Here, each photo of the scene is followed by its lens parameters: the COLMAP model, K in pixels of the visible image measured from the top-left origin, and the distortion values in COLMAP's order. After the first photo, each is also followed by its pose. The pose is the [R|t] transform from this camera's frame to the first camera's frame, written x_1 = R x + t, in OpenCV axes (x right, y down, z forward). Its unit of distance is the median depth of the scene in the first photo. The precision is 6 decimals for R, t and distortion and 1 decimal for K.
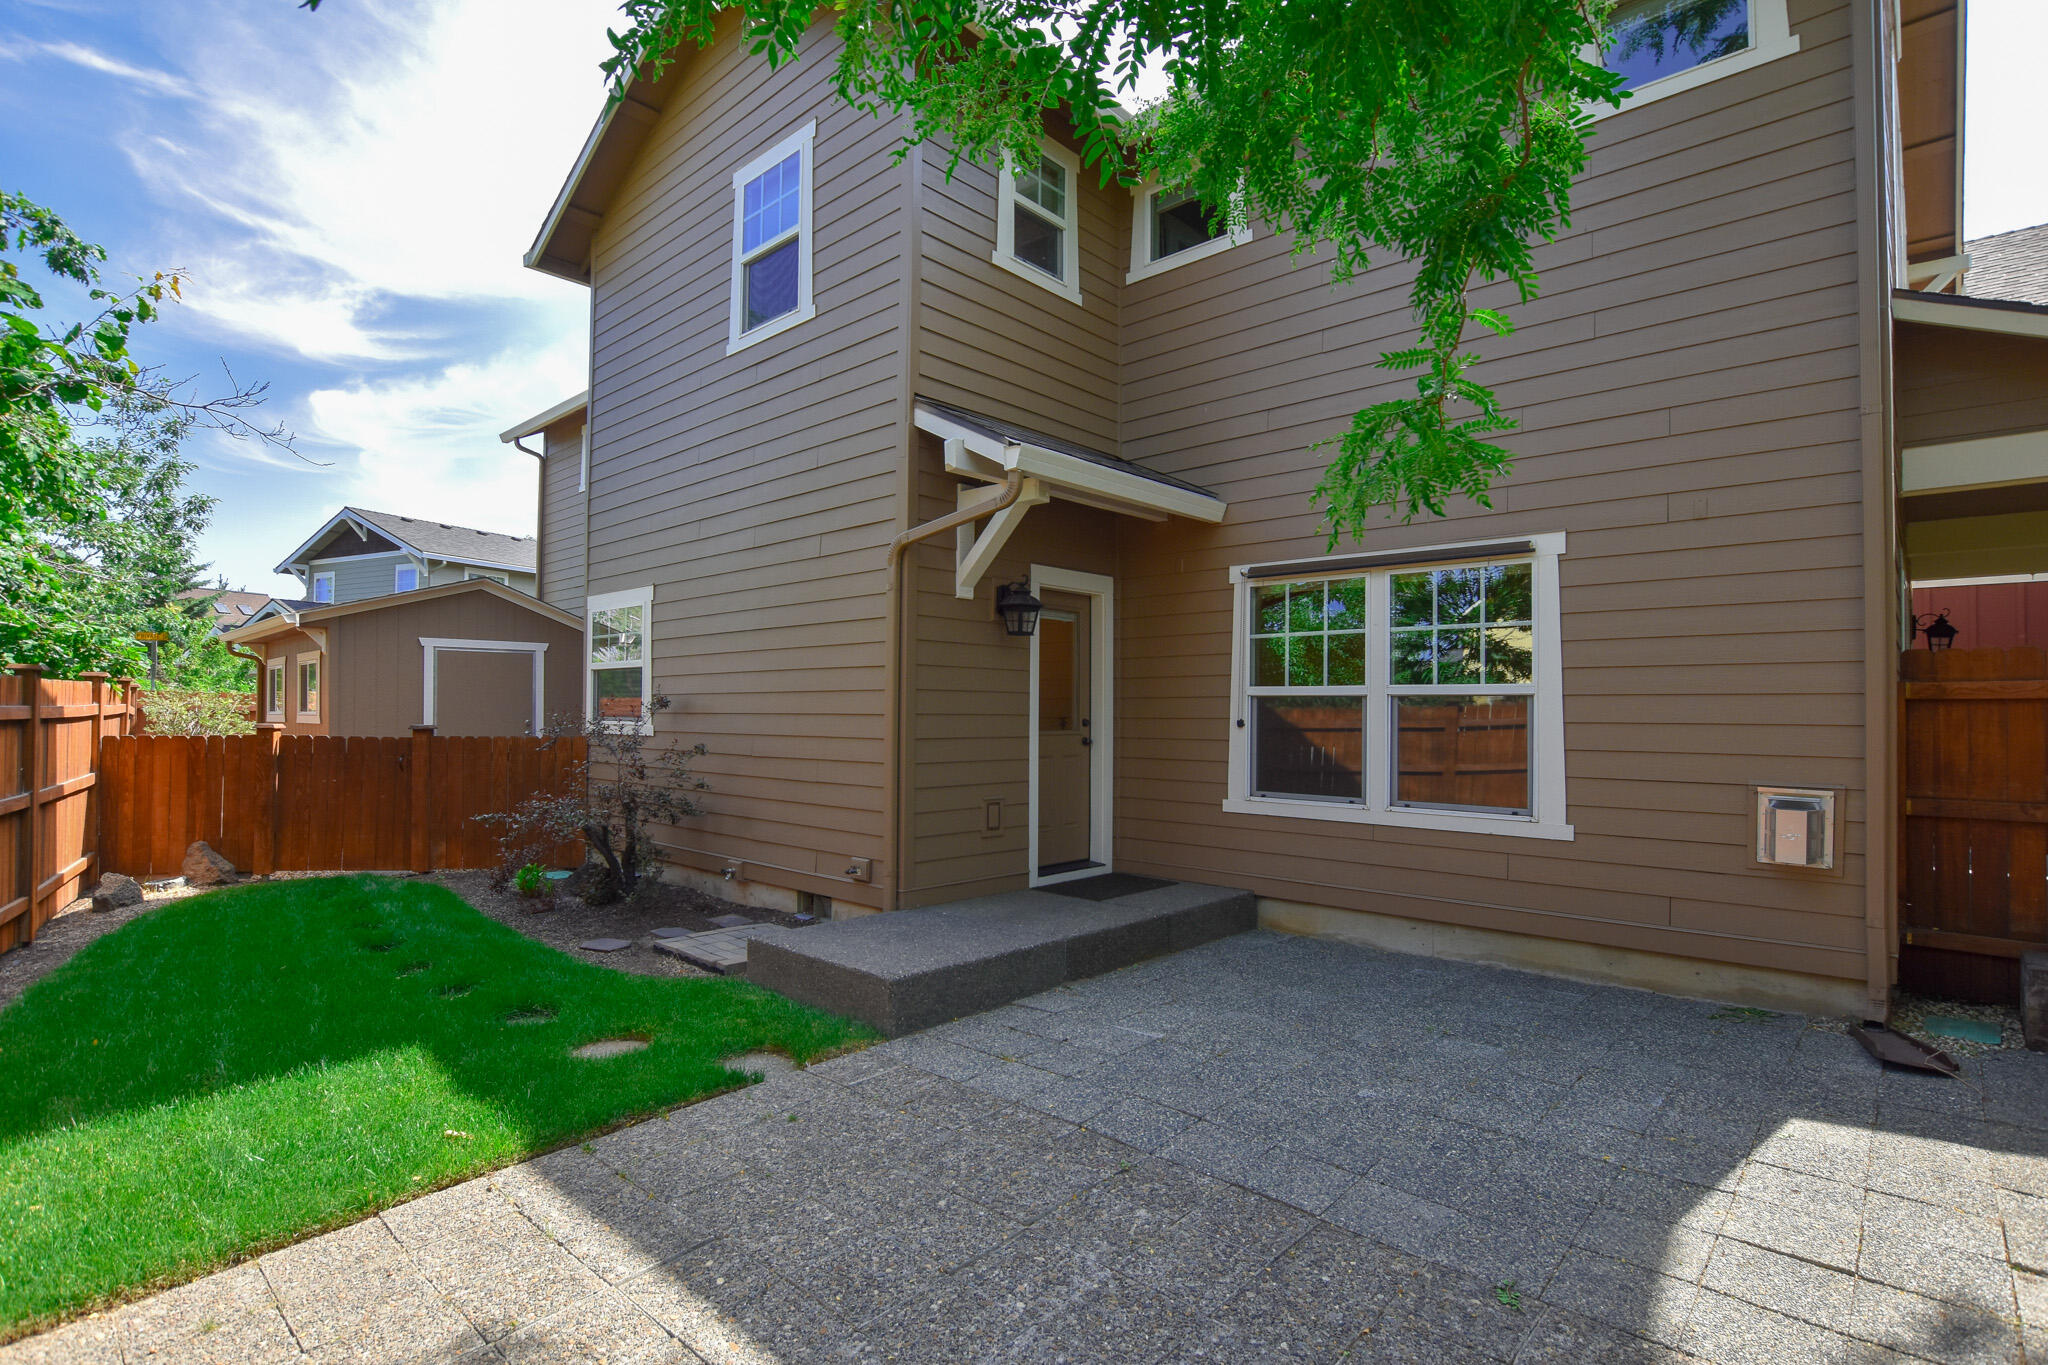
lens RADIAL K [[1009.0, 0, 1047.3], [0, 1009.0, 690.3], [0, 0, 1]] dist [-0.025888, 0.000151]
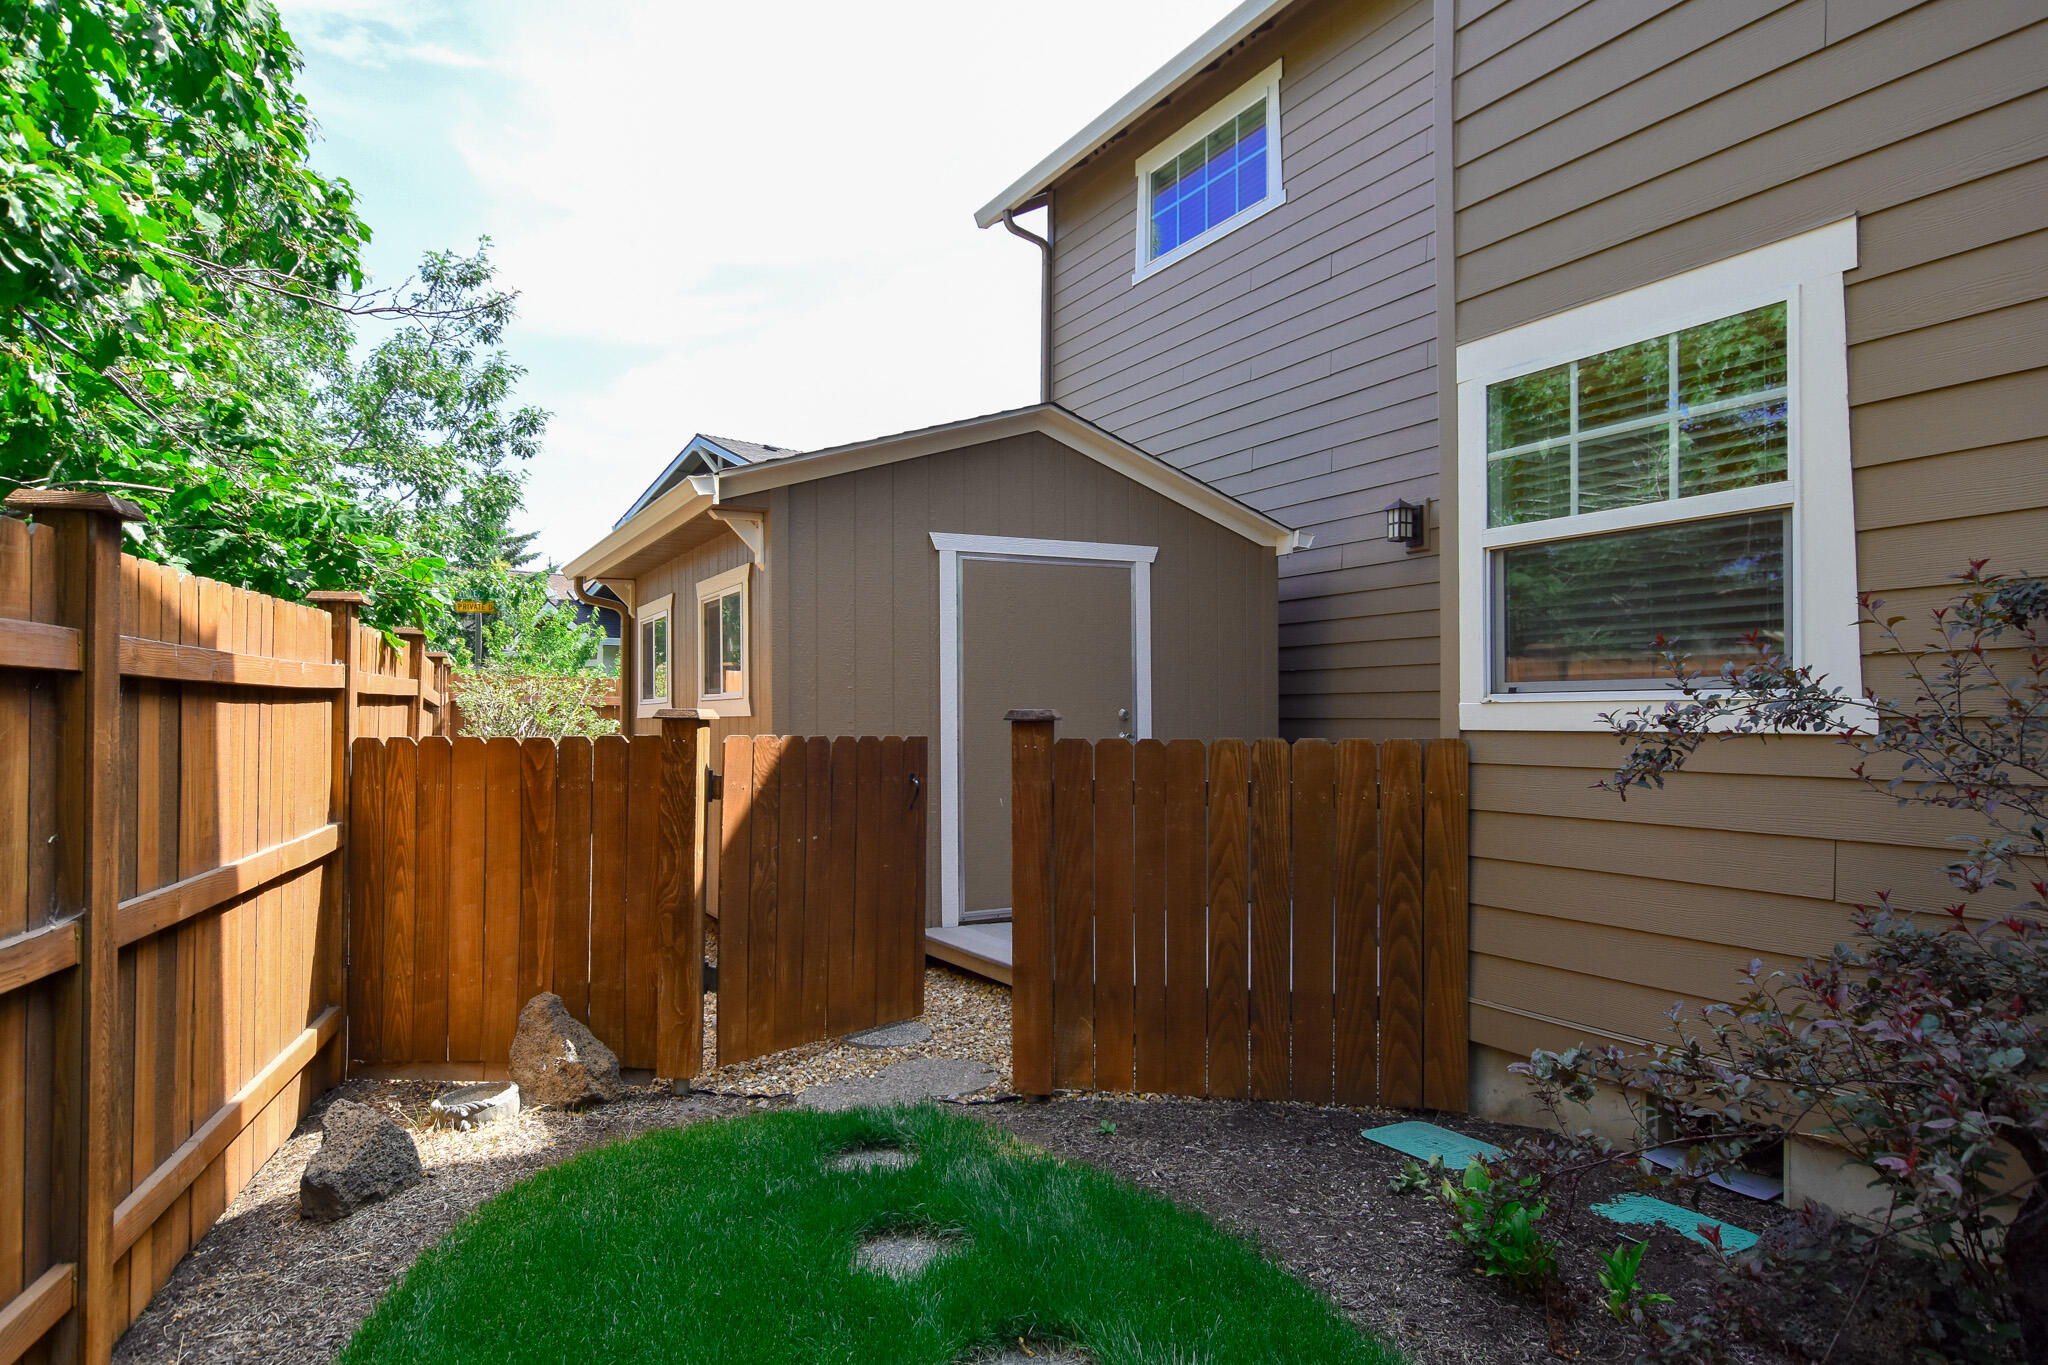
lens RADIAL K [[1268.3, 0, 1015.2], [0, 1268.3, 682.1], [0, 0, 1]] dist [-0.000015, 0.001545]
pose [[0.941966, -0.014631, -0.335390, -0.484466], [0.011882, 0.999877, -0.010247, 0.030072], [0.335499, 0.005667, 0.942024, 0.556820]]
